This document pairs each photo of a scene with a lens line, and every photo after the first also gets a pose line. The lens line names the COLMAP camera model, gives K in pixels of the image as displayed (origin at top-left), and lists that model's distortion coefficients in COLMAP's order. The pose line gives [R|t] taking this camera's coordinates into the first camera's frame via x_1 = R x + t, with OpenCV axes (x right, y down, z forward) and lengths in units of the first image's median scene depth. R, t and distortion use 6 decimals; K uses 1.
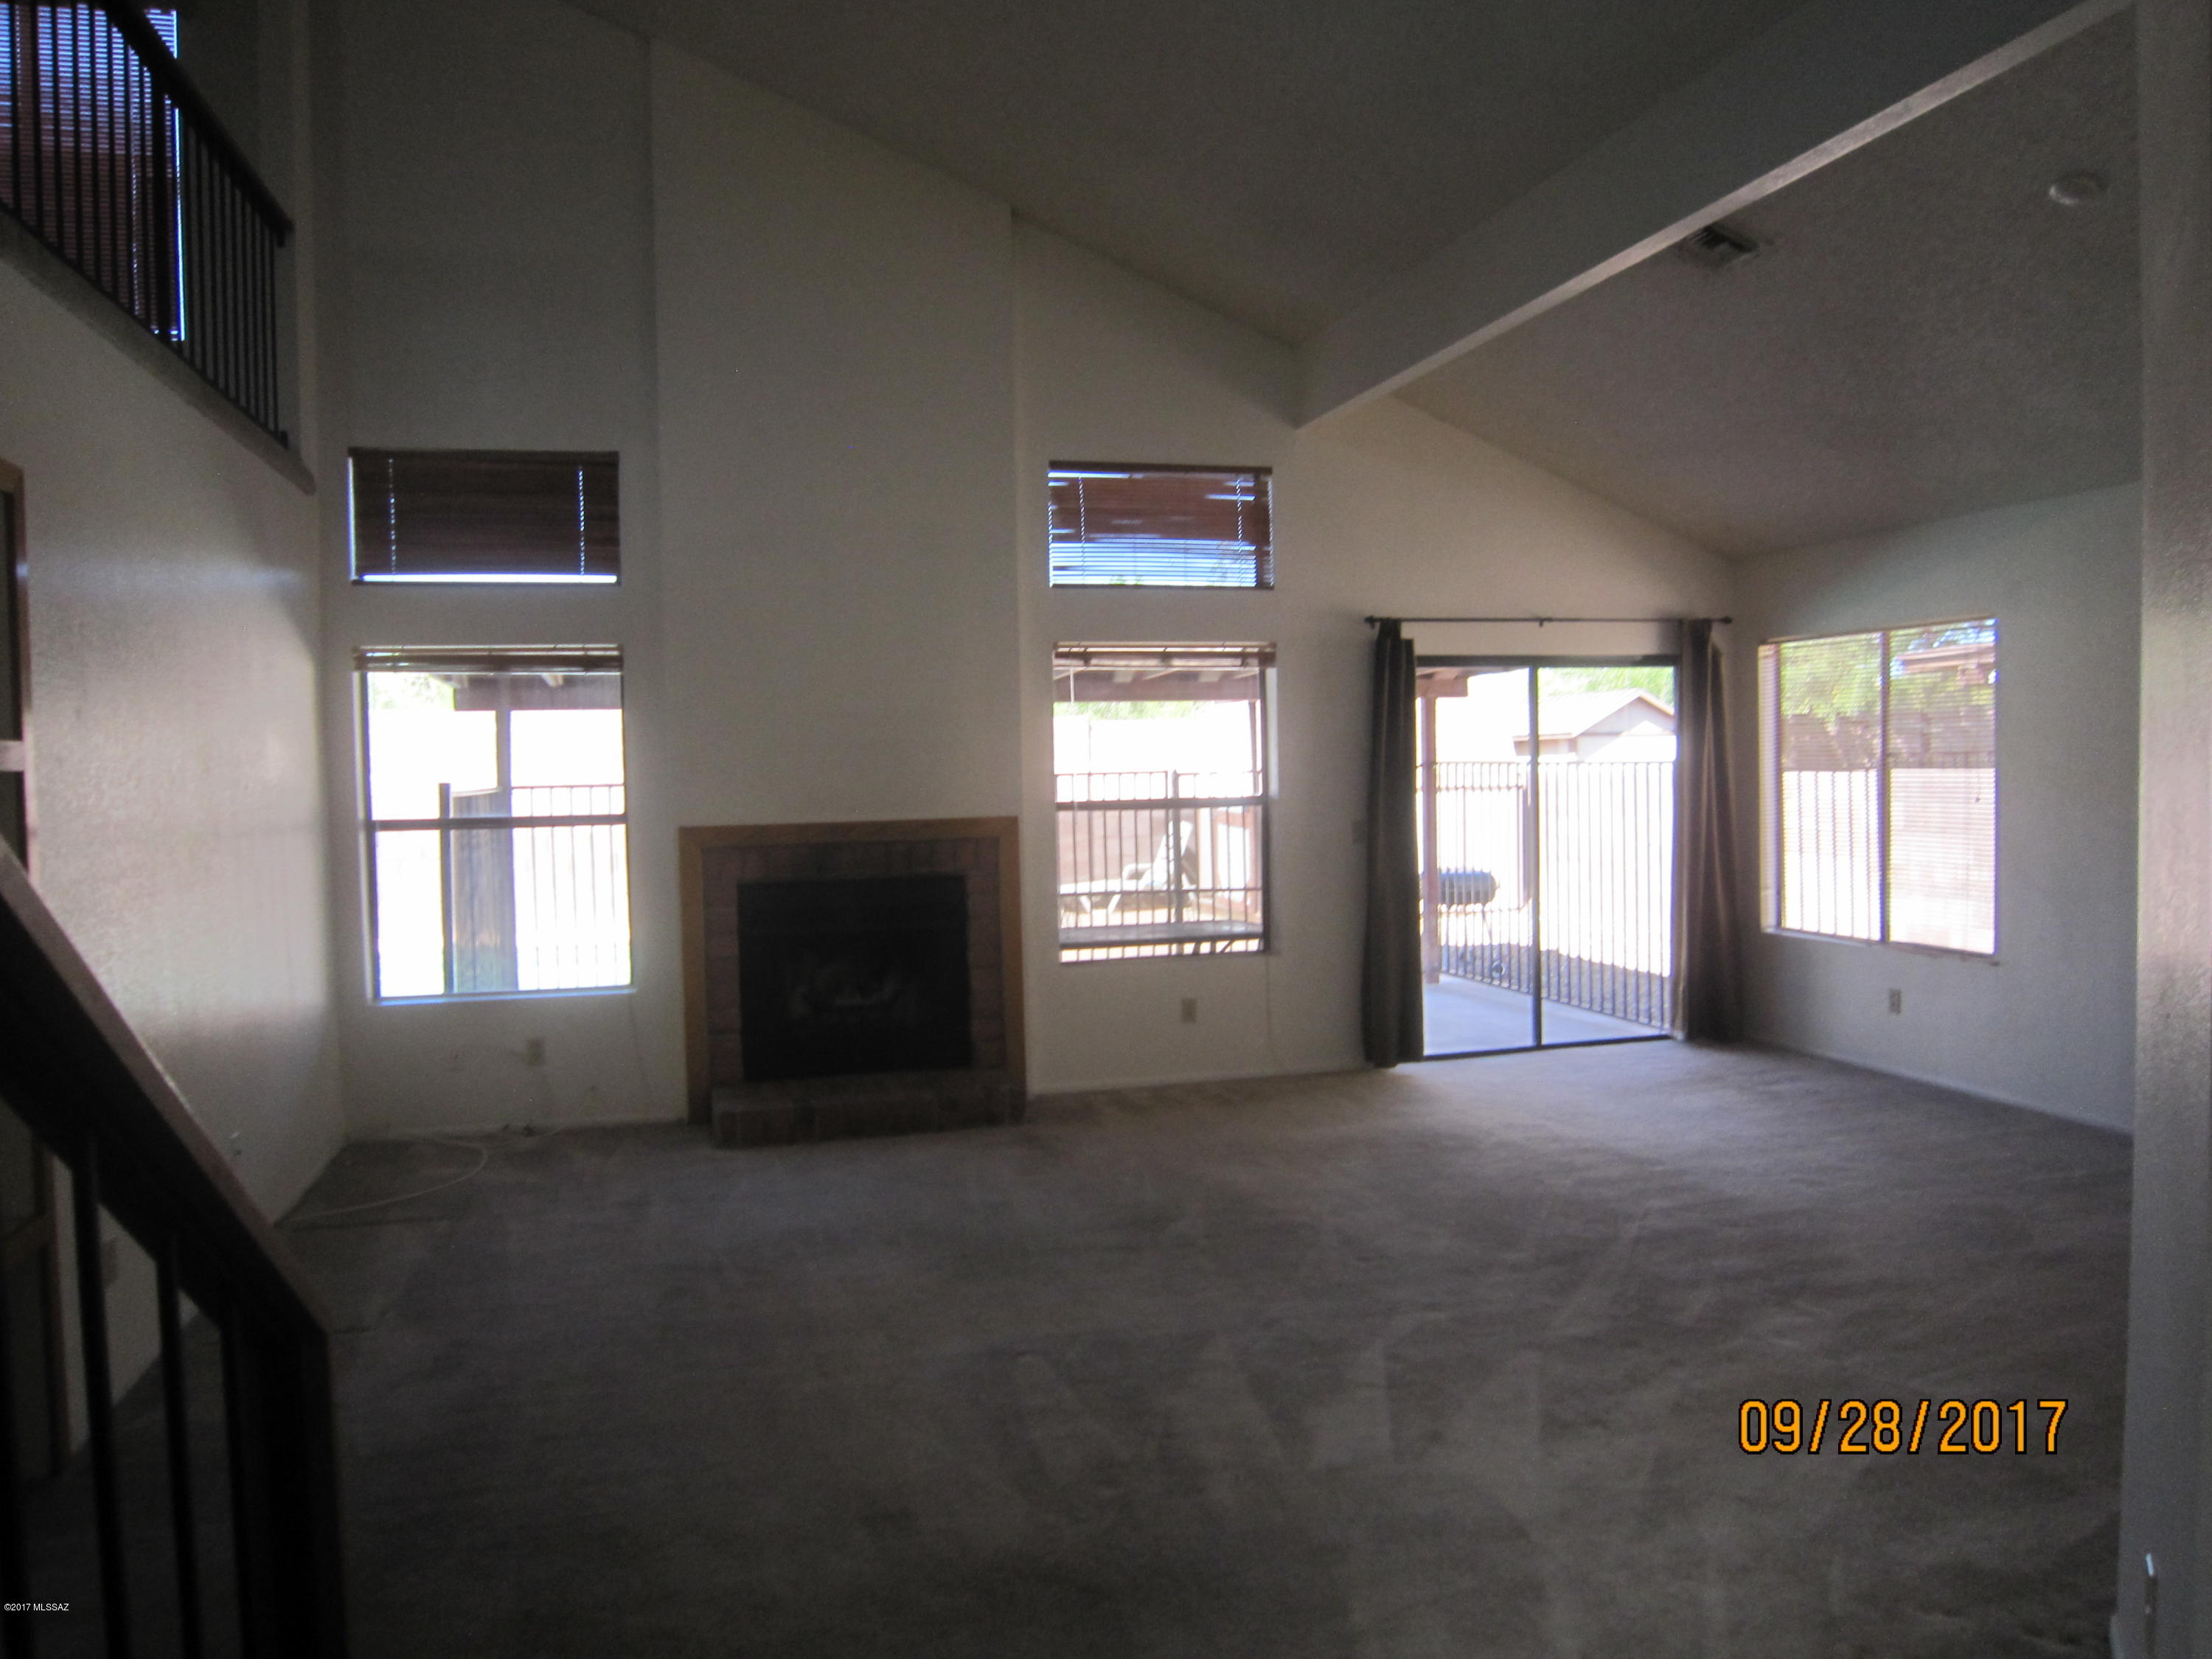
lens RADIAL K [[1570.0, 0, 1106.0], [0, 1570.0, 829.5], [0, 0, 1]] dist [-0.028155, -0.002716]
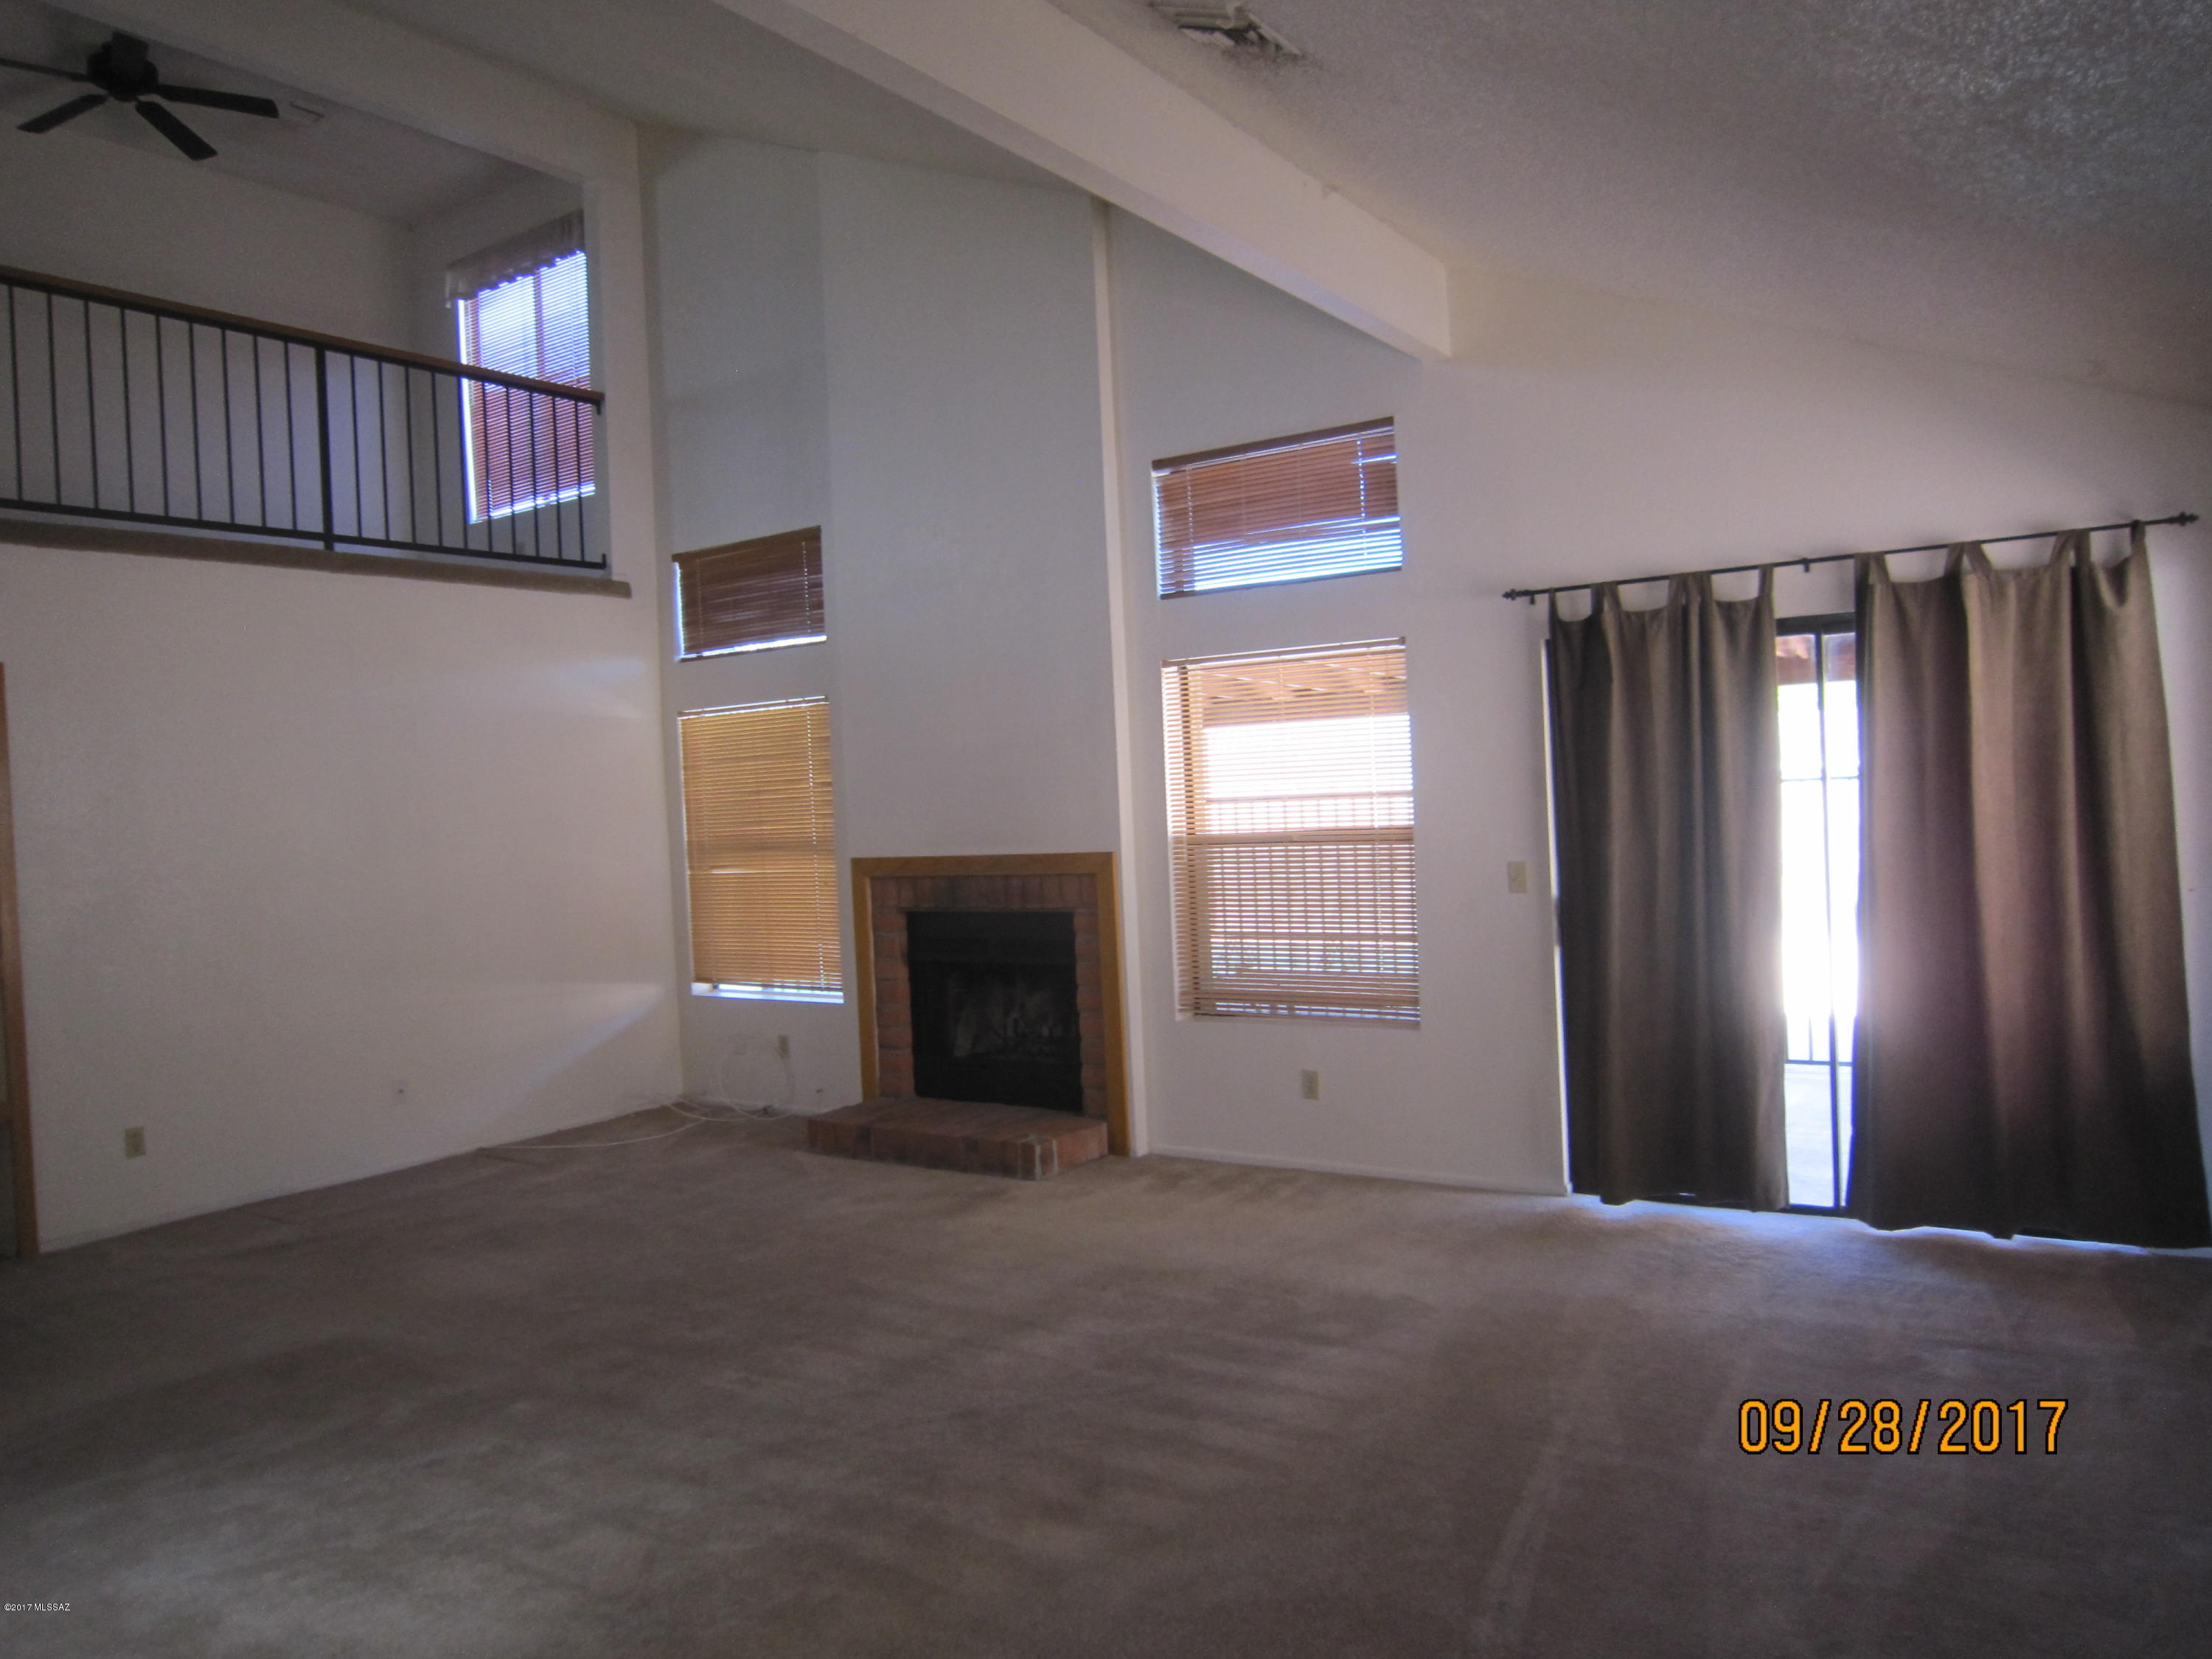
lens RADIAL K [[1570.0, 0, 1106.0], [0, 1570.0, 829.5], [0, 0, 1]] dist [-0.028155, -0.002716]
pose [[0.653993, 0.007648, -0.756462, 0.653535], [-0.001622, 0.999961, 0.008708, -0.029985], [0.756499, -0.004468, 0.653980, 0.393039]]
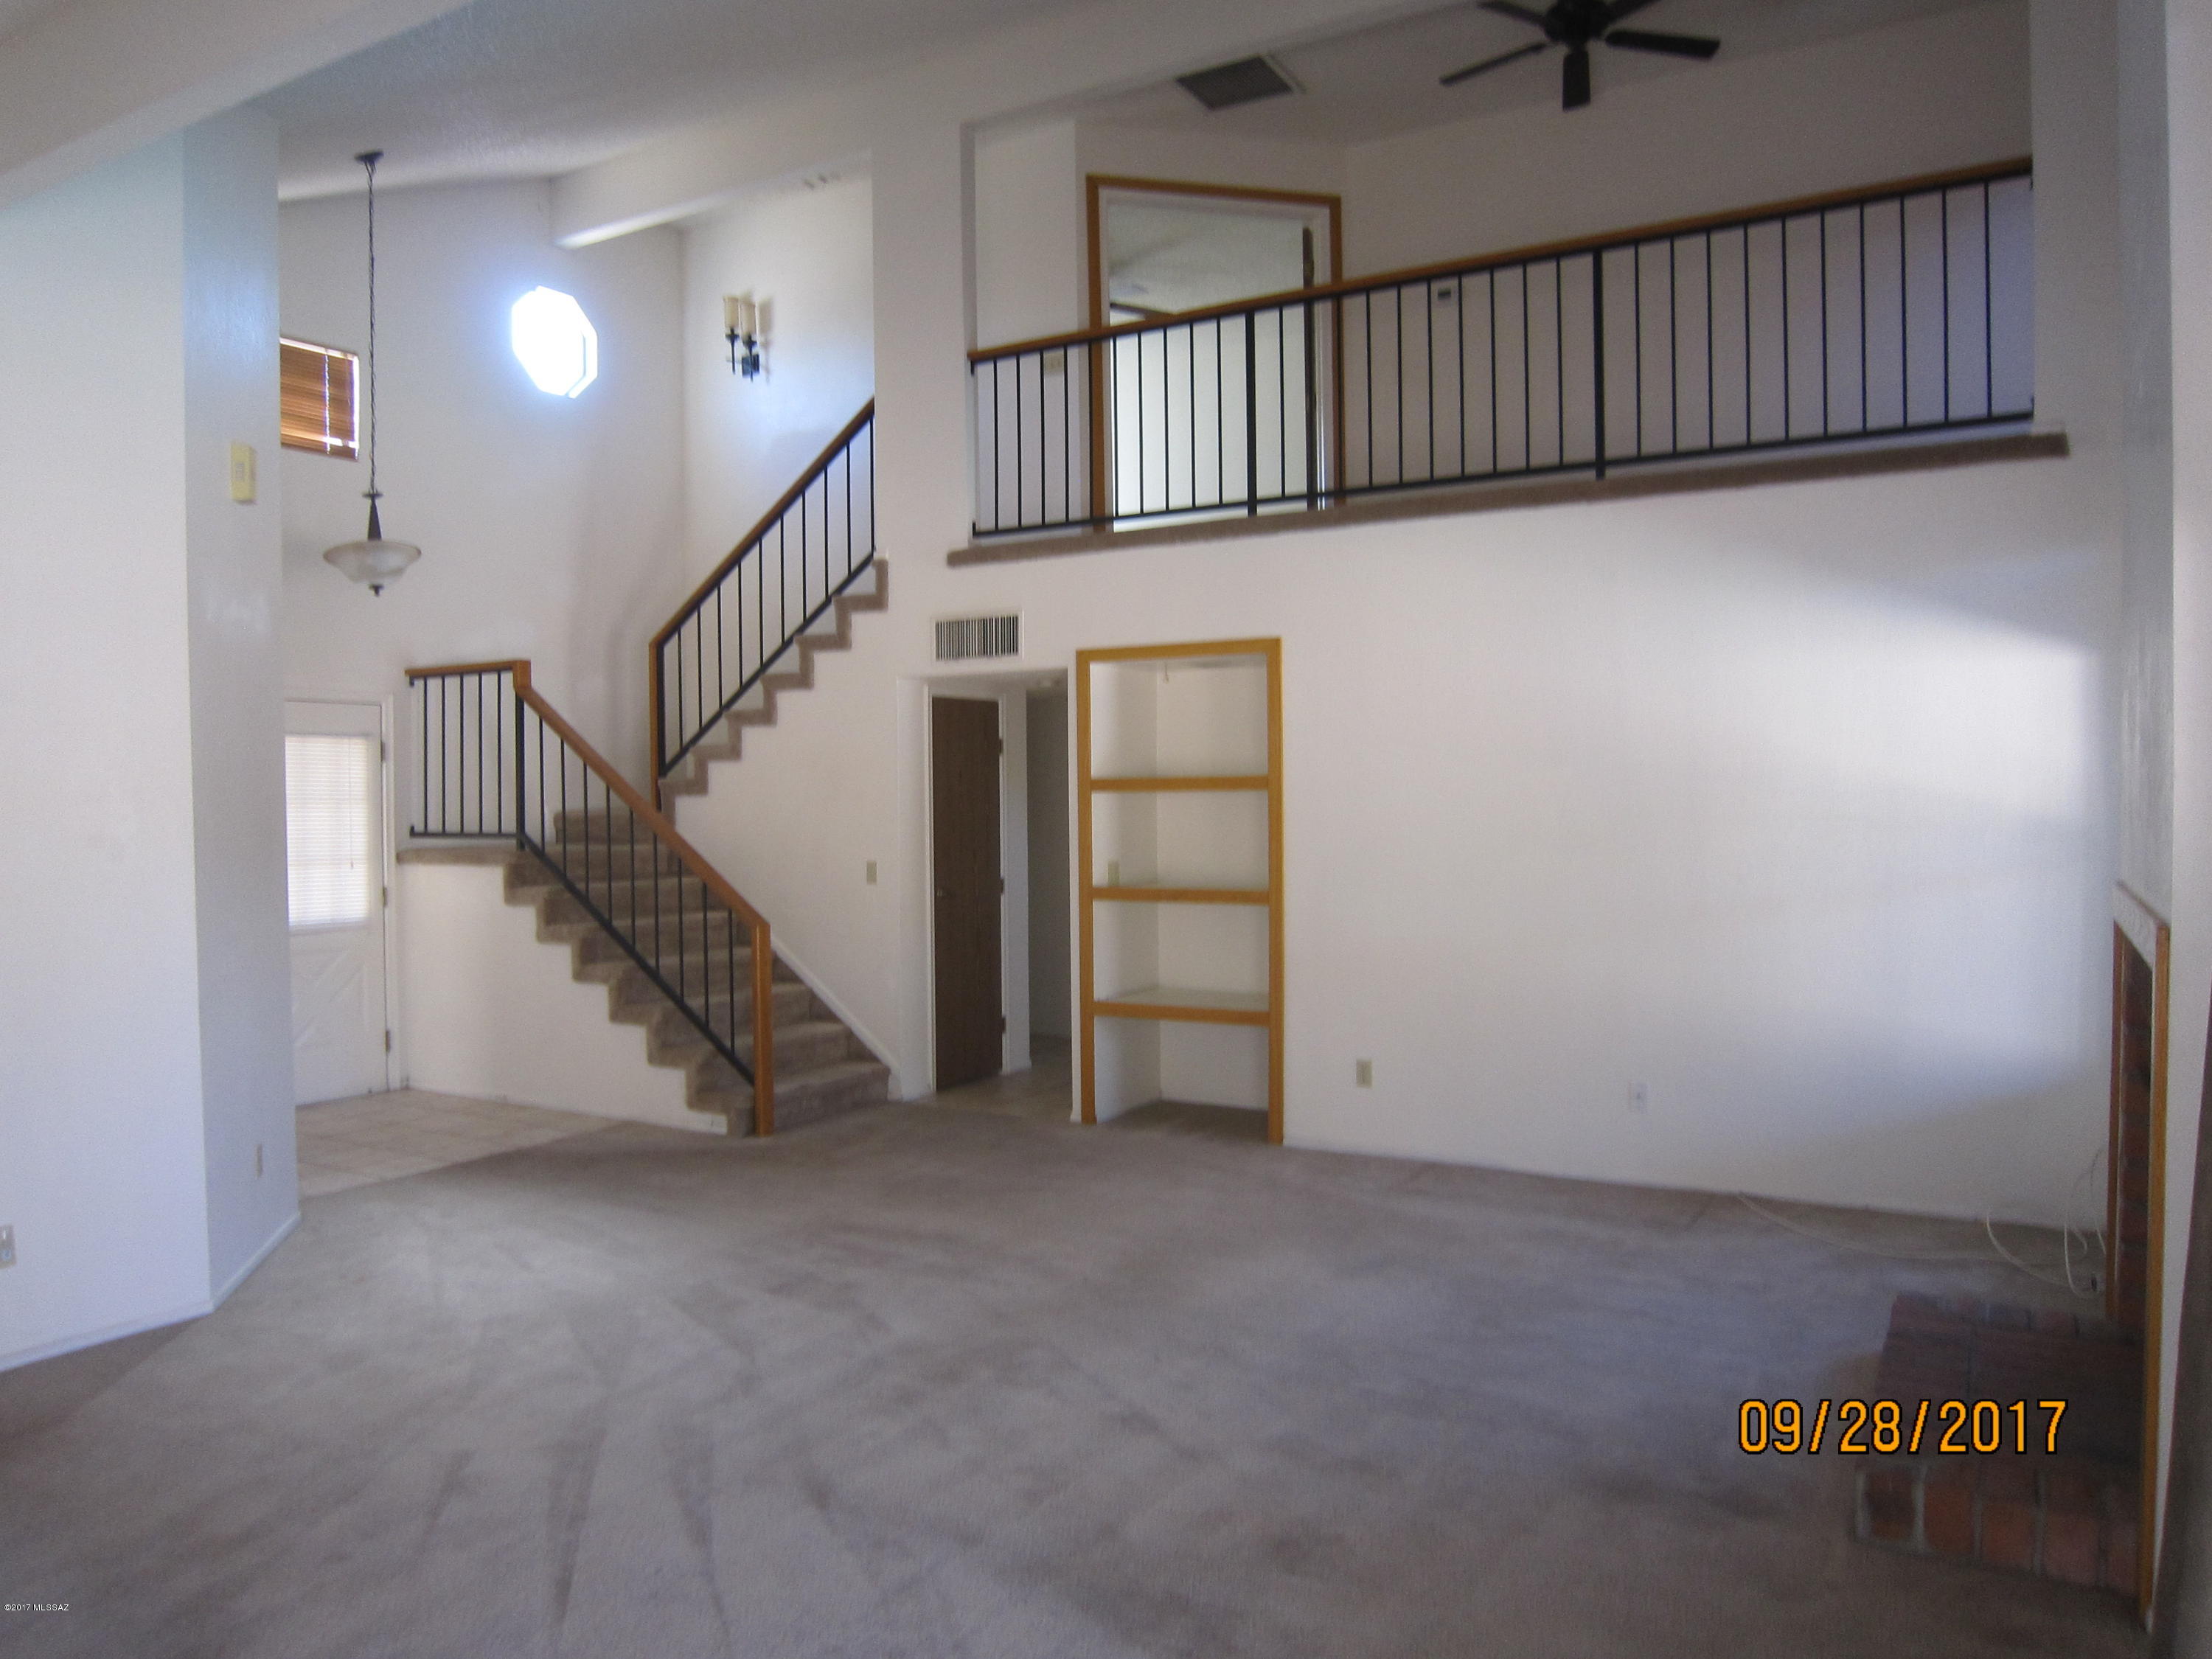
lens RADIAL K [[1570.0, 0, 1106.0], [0, 1570.0, 829.5], [0, 0, 1]] dist [-0.028155, -0.002716]
pose [[-0.717556, 0.050073, -0.694699, 0.414908], [-0.003257, 0.997160, 0.075239, -0.064311], [0.696493, 0.056251, -0.715355, 1.104133]]
